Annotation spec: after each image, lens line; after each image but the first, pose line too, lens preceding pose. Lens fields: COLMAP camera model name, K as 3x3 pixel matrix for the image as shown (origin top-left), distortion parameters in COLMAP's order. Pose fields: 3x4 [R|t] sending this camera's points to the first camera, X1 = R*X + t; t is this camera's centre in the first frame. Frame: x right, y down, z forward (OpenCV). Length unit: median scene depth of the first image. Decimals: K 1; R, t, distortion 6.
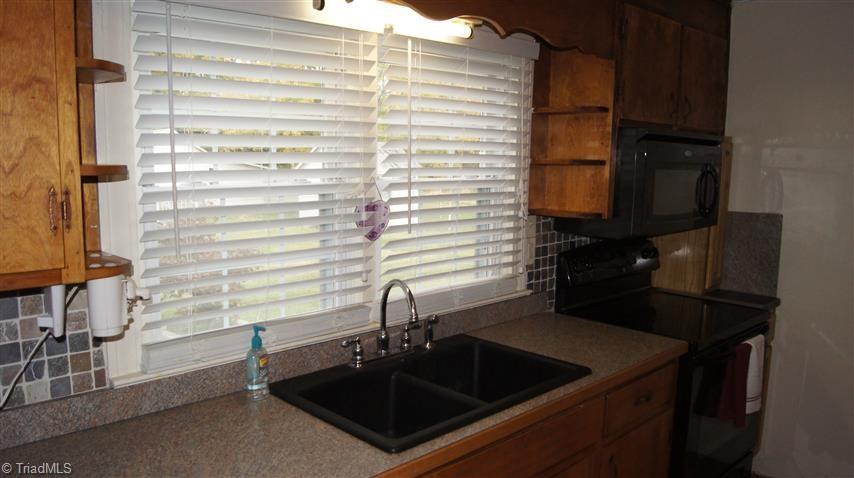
lens RADIAL K [[661.9, 0, 421.8], [0, 661.9, 251.8], [0, 0, 1]] dist [-0.082167, 0.002722]
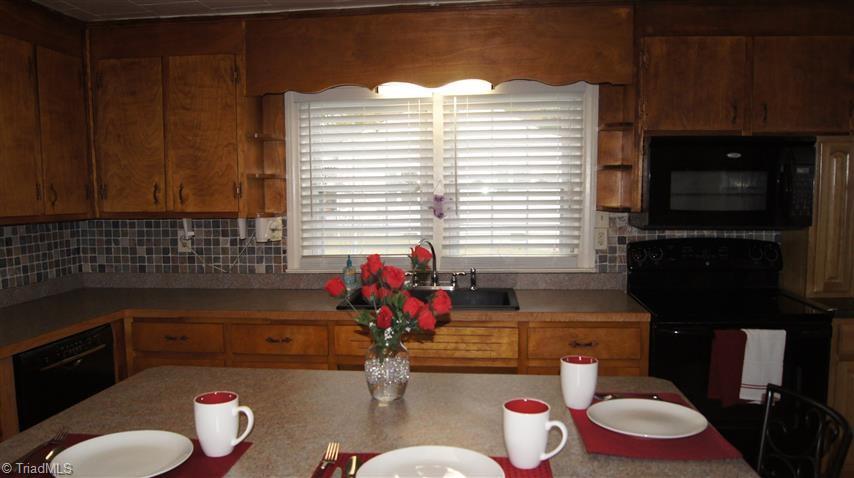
lens RADIAL K [[662.7, 0, 427.0], [0, 662.7, 239.0], [0, 0, 1]] dist [-0.075368, -0.002346]
pose [[0.653431, 0.049916, -0.755338, 0.921095], [-0.087147, 0.996150, -0.009559, 0.041863], [0.751953, 0.072072, 0.655265, -0.088946]]
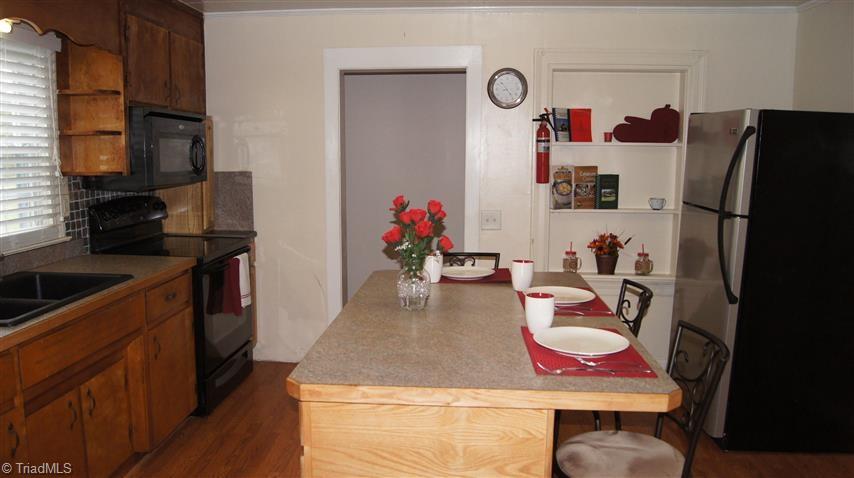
lens RADIAL K [[661.9, 0, 421.8], [0, 661.9, 251.8], [0, 0, 1]] dist [-0.082167, 0.002722]
pose [[0.736406, -0.106397, 0.668121, -0.165008], [0.097077, 0.993955, 0.051287, 0.089483], [-0.669539, 0.027091, 0.742283, -0.351796]]
